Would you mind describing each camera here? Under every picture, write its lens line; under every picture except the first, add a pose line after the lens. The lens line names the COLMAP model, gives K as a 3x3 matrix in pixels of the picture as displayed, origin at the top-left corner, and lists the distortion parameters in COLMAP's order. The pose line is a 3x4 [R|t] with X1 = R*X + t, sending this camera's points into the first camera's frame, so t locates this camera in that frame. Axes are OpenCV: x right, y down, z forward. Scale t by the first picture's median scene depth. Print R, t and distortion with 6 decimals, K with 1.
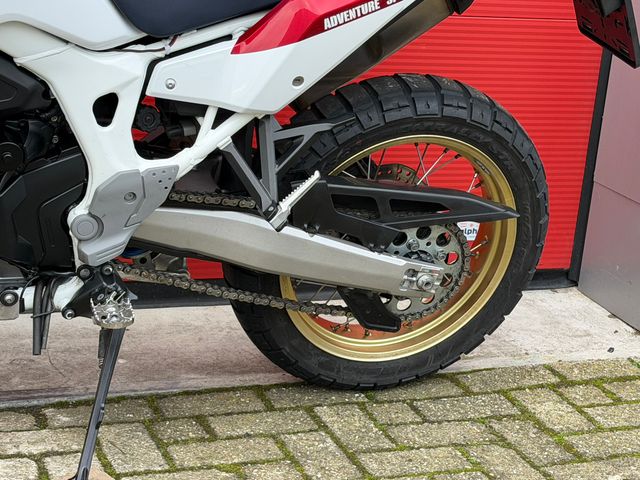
lens RADIAL K [[1342.0, 0, 320.0], [0, 1342.0, 240.0], [0, 0, 1]] dist [0.106066, 0.190555]
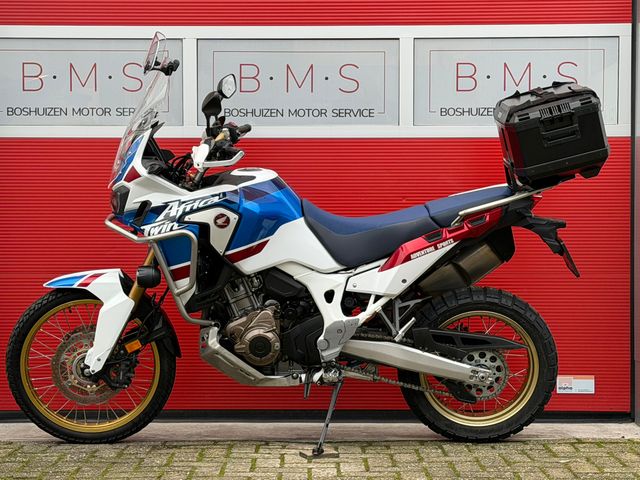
lens RADIAL K [[1163.9, 0, 320.0], [0, 1163.9, 240.0], [0, 0, 1]] dist [-0.016026, -0.026583]
pose [[0.939921, -0.078006, -0.332360, 0.538552], [-0.020092, 0.959218, -0.281954, 0.403062], [0.340799, 0.271692, 0.900022, -0.967924]]
